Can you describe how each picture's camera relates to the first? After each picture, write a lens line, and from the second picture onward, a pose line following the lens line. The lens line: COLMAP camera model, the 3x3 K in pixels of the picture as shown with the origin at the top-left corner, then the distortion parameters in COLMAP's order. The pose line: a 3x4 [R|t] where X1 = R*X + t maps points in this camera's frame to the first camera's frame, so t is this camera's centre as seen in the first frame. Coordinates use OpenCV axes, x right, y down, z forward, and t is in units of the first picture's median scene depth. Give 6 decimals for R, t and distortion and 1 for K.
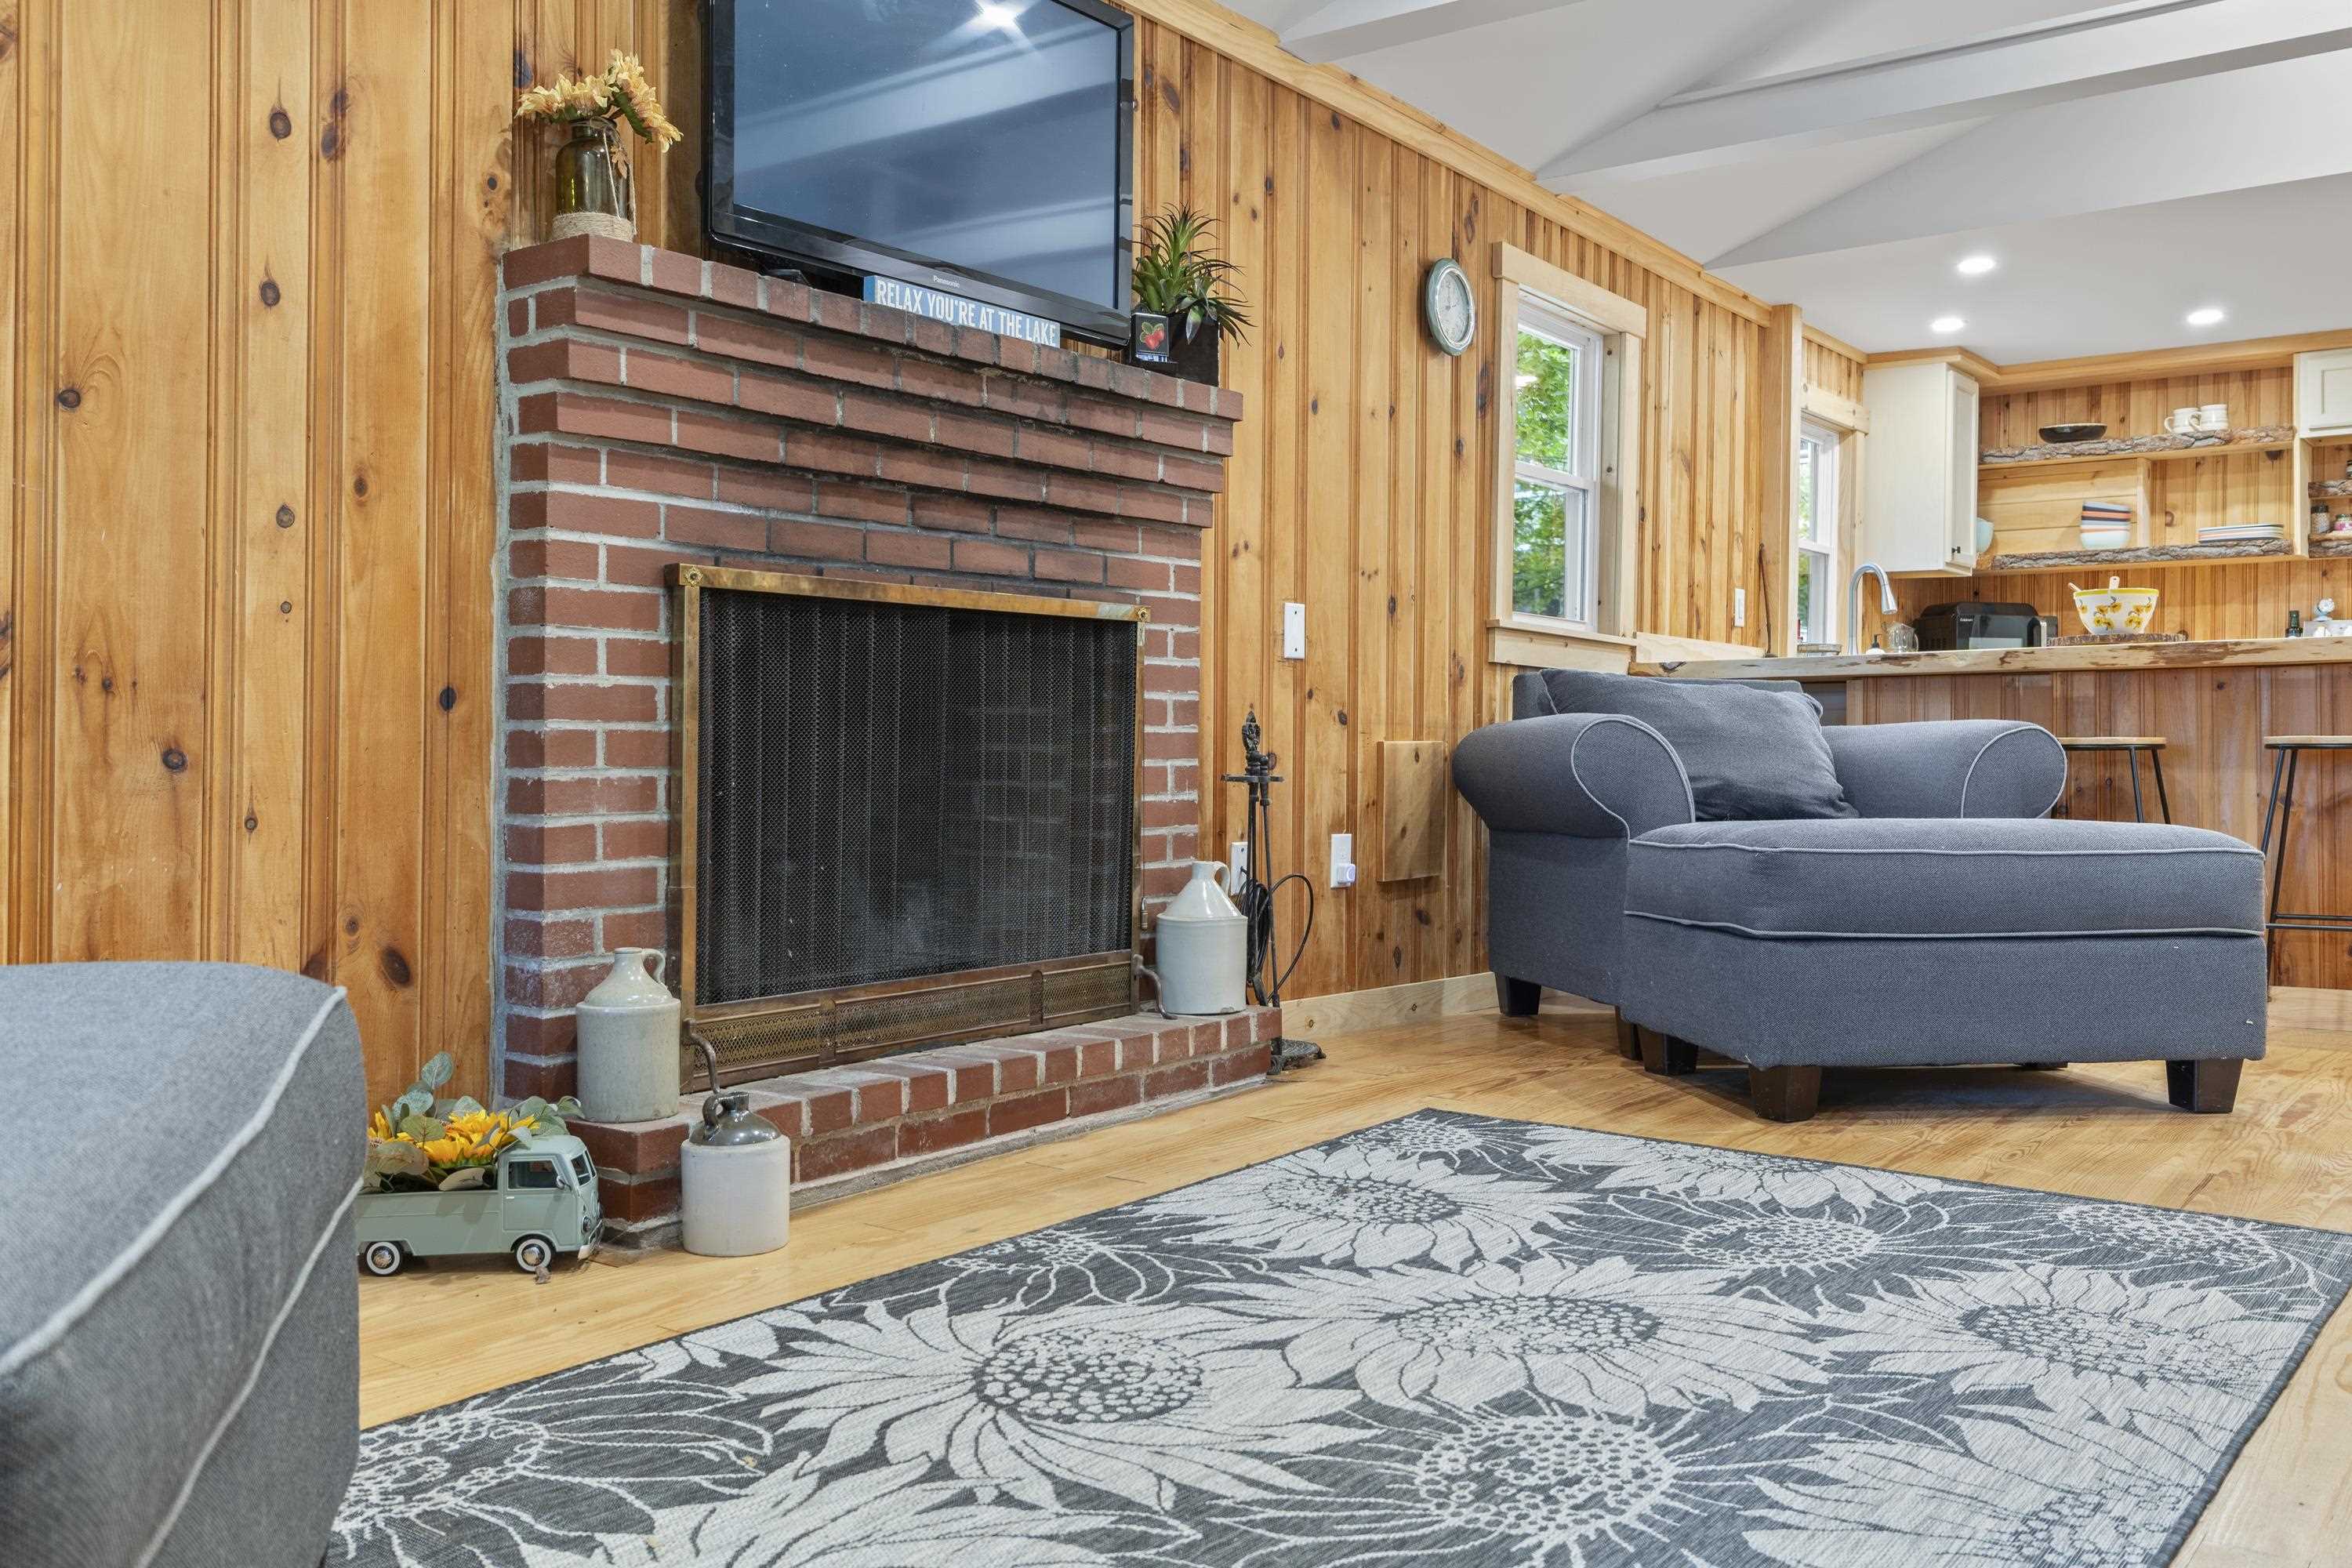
lens RADIAL K [[2016.8, 0, 1151.2], [0, 2016.8, 741.2], [0, 0, 1]] dist [-0.006127, 0.006502]
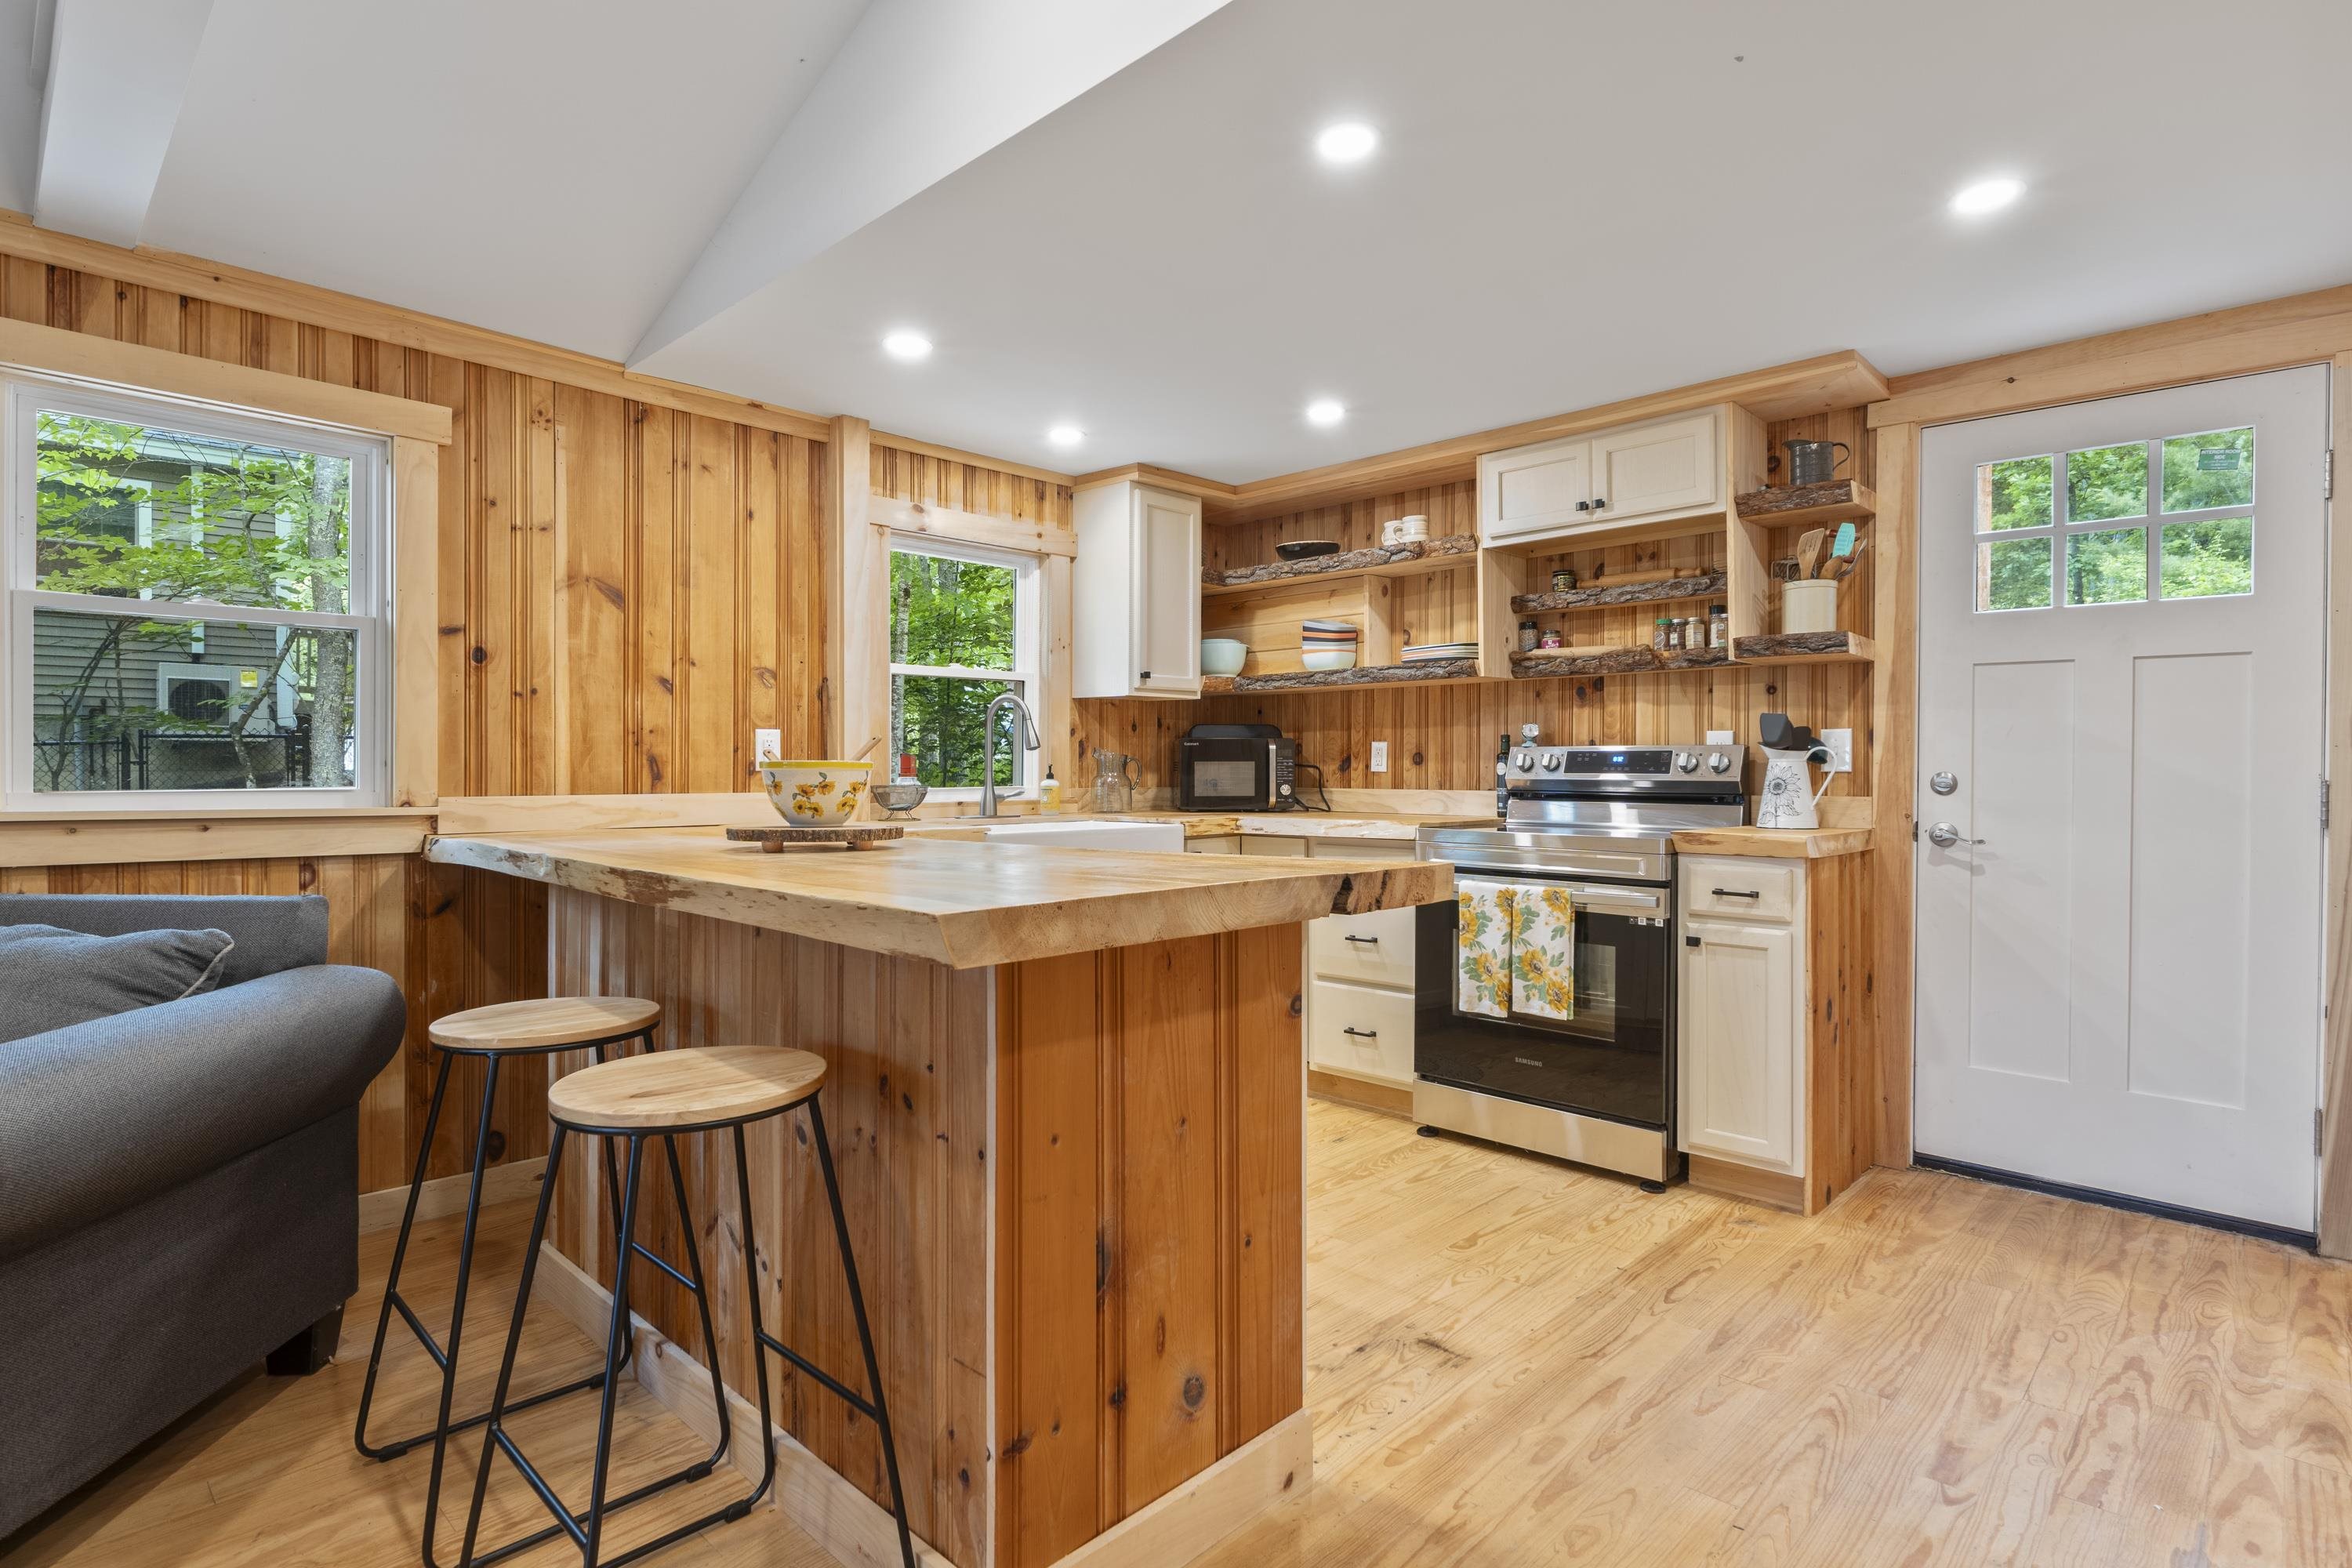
lens RADIAL K [[1200.8, 0, 1163.9], [0, 1200.8, 774.5], [0, 0, 1]] dist [-0.008343, 0.000970]
pose [[0.992703, -0.004172, -0.120513, 0.477848], [0.005108, 0.999959, 0.007457, -0.051416], [0.120477, -0.008018, 0.992684, 0.428850]]
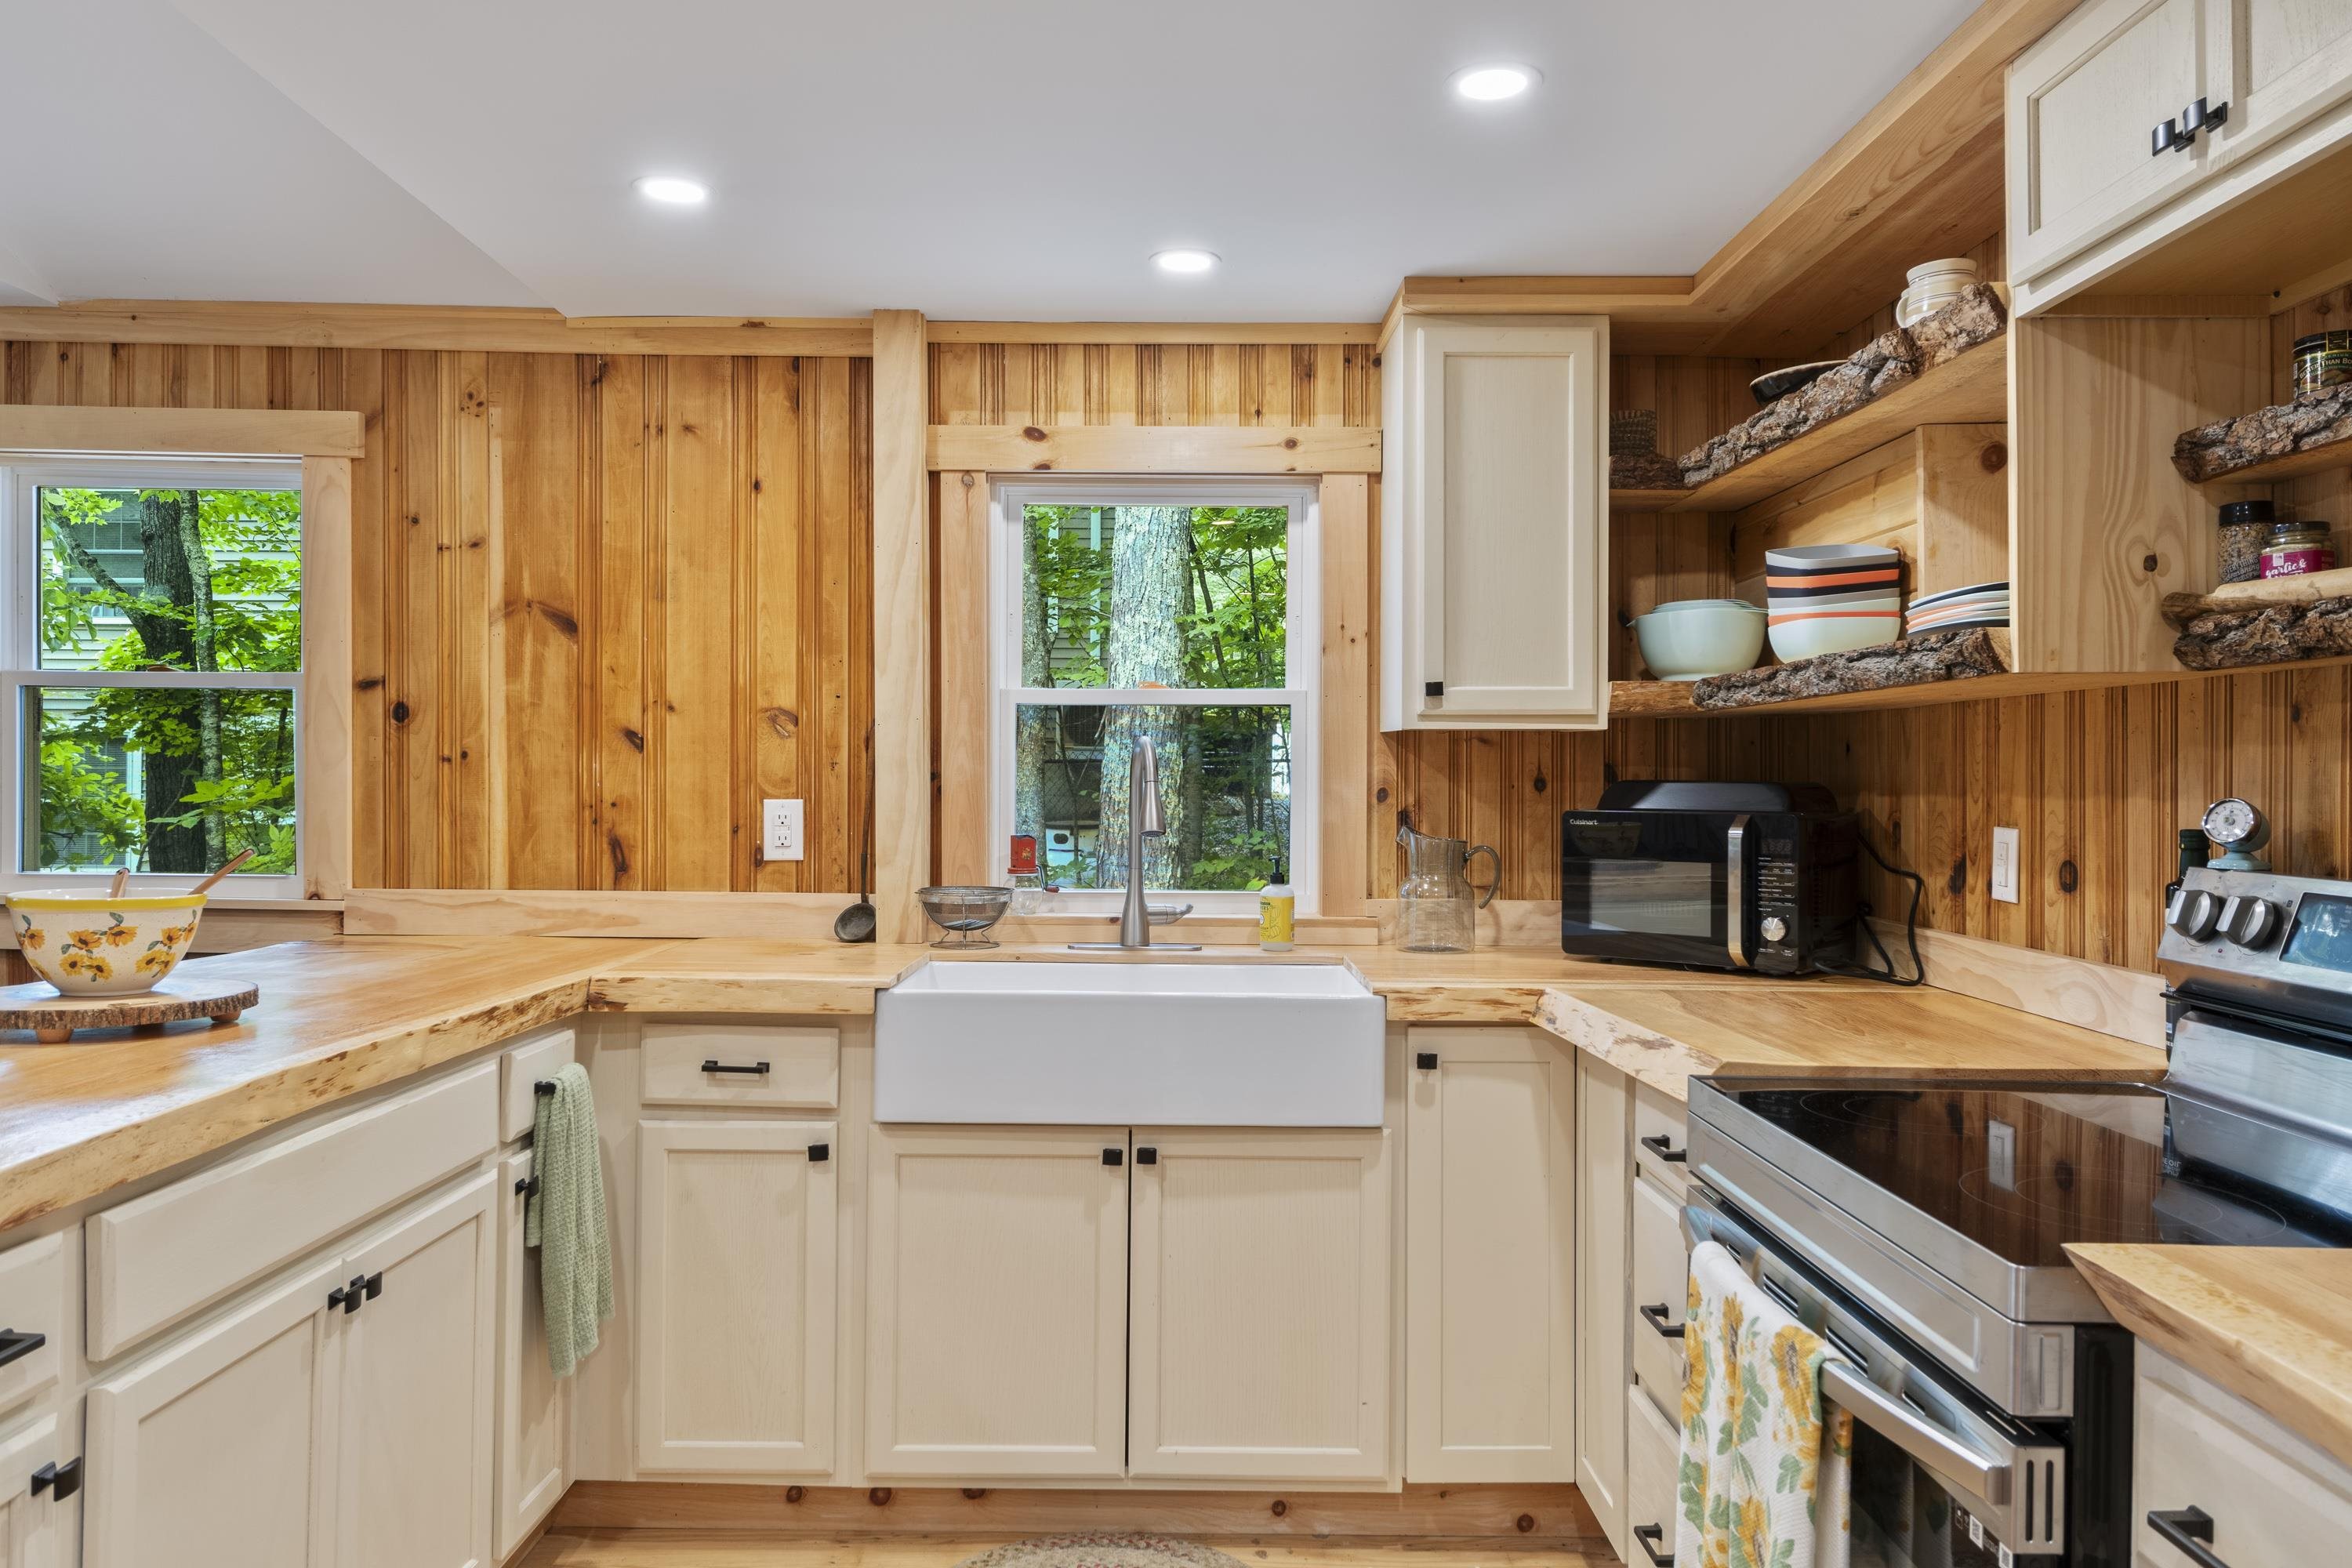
lens RADIAL K [[1653.8, 0, 1158.7], [0, 1653.8, 770.9], [0, 0, 1]] dist [-0.001595, 0.010380]
pose [[0.595940, -0.001577, -0.803027, 0.684477], [-0.001632, 0.999994, -0.003175, -0.073376], [0.803027, 0.003203, 0.595934, 0.705004]]
